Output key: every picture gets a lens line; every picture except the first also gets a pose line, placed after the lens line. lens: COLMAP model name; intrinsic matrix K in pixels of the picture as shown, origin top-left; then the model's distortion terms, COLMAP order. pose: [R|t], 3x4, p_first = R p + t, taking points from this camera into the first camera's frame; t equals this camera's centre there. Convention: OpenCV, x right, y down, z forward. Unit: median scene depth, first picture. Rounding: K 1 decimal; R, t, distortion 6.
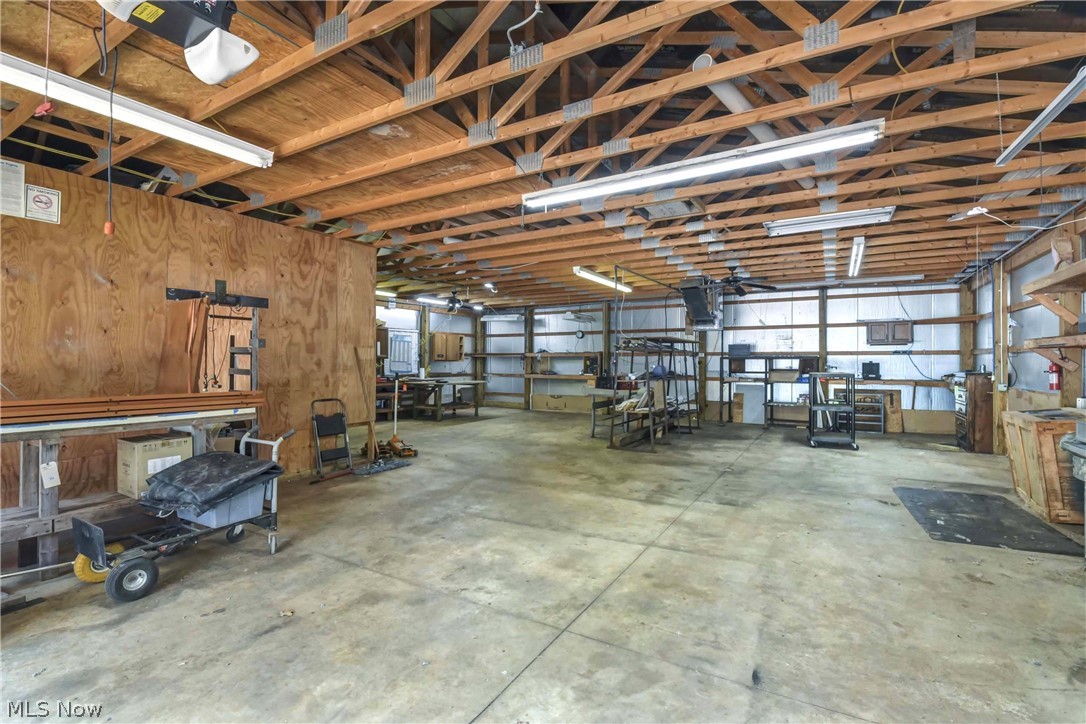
lens RADIAL K [[494.2, 0, 544.8], [0, 494.2, 355.2], [0, 0, 1]] dist [-0.004080, -0.008384]
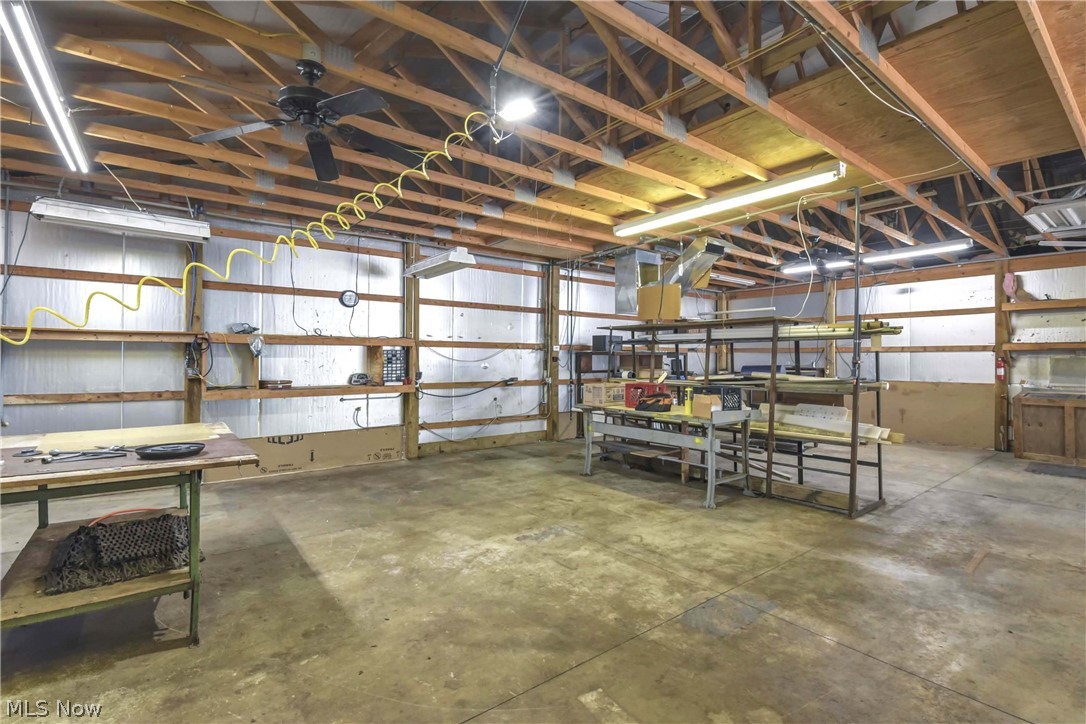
lens RADIAL K [[494.2, 0, 544.9], [0, 494.2, 362.1], [0, 0, 1]] dist [-0.004080, -0.008384]
pose [[0.363784, -0.007231, 0.931455, -0.350742], [-0.014591, 0.999803, 0.013460, 0.010088], [-0.931369, -0.018487, 0.363607, 0.781024]]
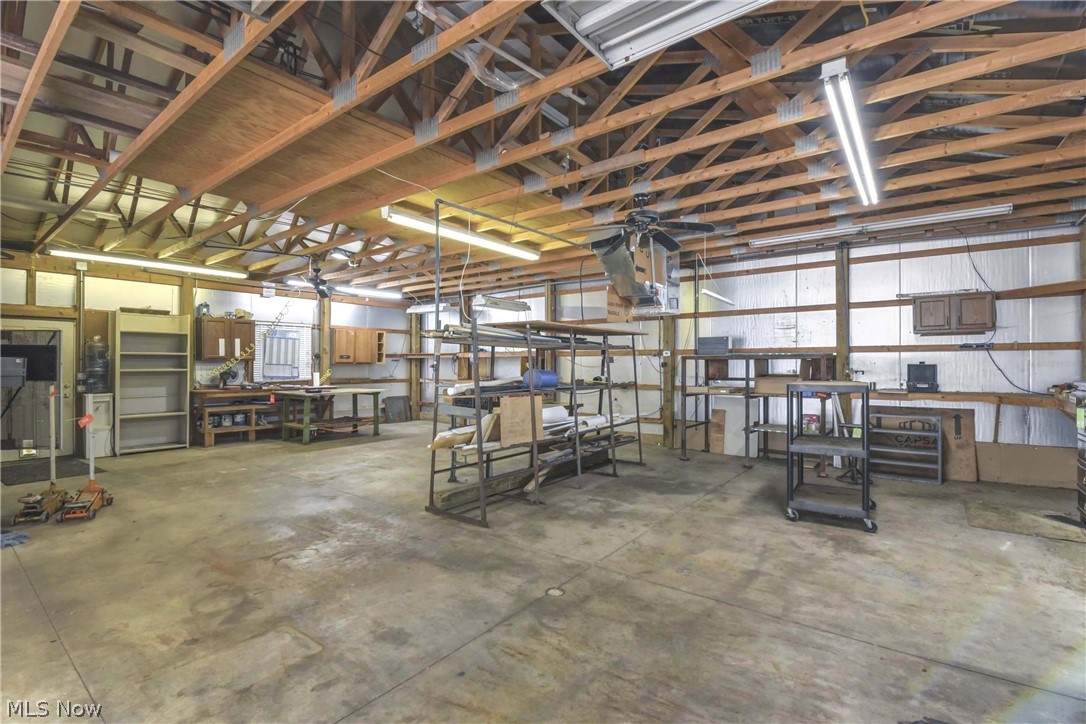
lens RADIAL K [[494.2, 0, 552.4], [0, 494.2, 356.8], [0, 0, 1]] dist [-0.004080, -0.008384]
pose [[0.994163, -0.004279, -0.107802, 0.236471], [0.003922, 0.999986, -0.003529, 0.005866], [0.107816, 0.003085, 0.994166, 0.298307]]
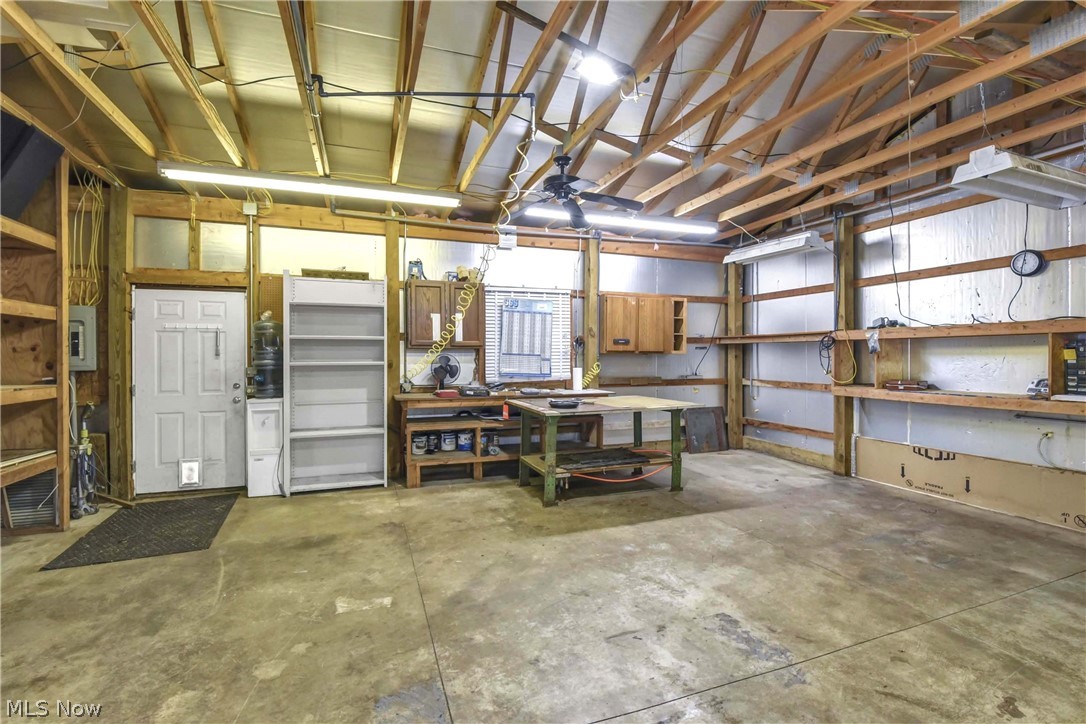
lens RADIAL K [[494.2, 0, 548.2], [0, 494.2, 359.2], [0, 0, 1]] dist [-0.004080, -0.008384]
pose [[0.781322, 0.000752, -0.624128, 0.032536], [0.010598, 0.999839, 0.014472, 0.011767], [0.624038, -0.017922, 0.781188, 0.690669]]
